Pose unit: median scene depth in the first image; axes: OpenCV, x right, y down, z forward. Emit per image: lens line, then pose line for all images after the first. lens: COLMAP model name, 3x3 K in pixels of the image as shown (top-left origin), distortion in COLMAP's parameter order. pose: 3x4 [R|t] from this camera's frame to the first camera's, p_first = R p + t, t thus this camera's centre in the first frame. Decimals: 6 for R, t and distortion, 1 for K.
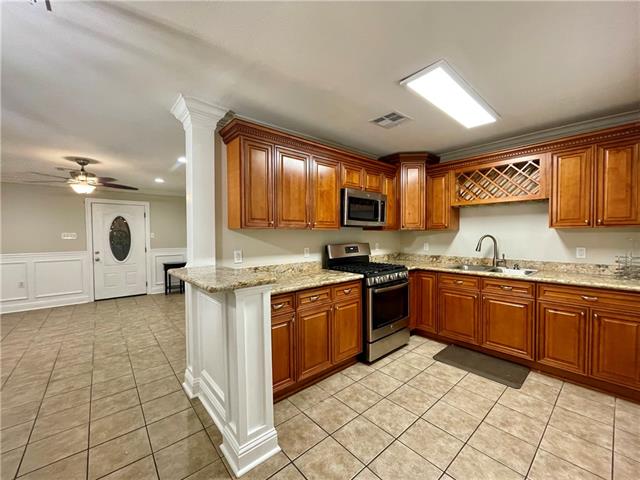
lens RADIAL K [[257.8, 0, 320.0], [0, 257.8, 240.0], [0, 0, 1]] dist [-0.001877, -0.000558]
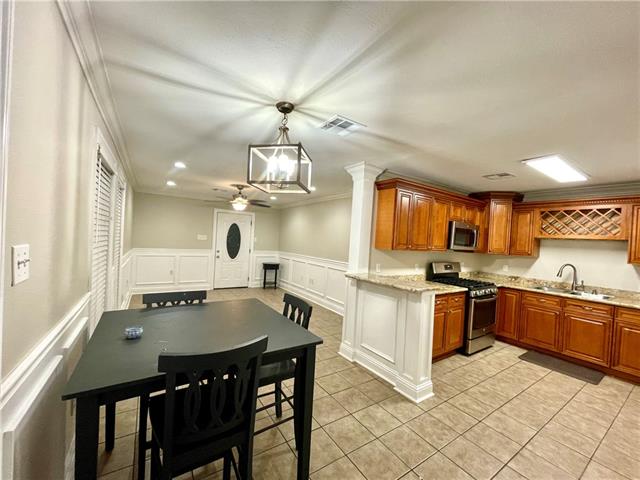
lens RADIAL K [[257.8, 0, 320.0], [0, 257.8, 240.0], [0, 0, 1]] dist [-0.001877, -0.000558]
pose [[0.990148, 0.063301, -0.124901, -0.387913], [-0.065381, 0.997781, -0.012624, -0.042055], [0.123824, 0.020665, 0.992089, -0.375698]]
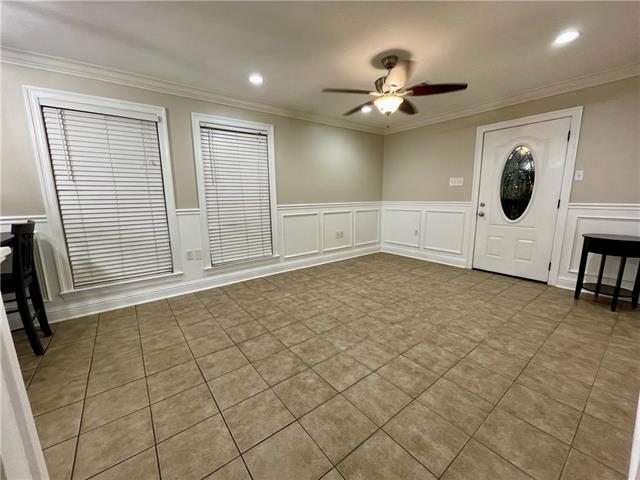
lens RADIAL K [[257.8, 0, 320.0], [0, 257.8, 240.0], [0, 0, 1]] dist [-0.001877, -0.000558]
pose [[-0.056313, 0.178536, -0.982321, -0.221050], [-0.005634, 0.983809, 0.179129, 0.037531], [0.998397, 0.015622, -0.054396, 1.084587]]
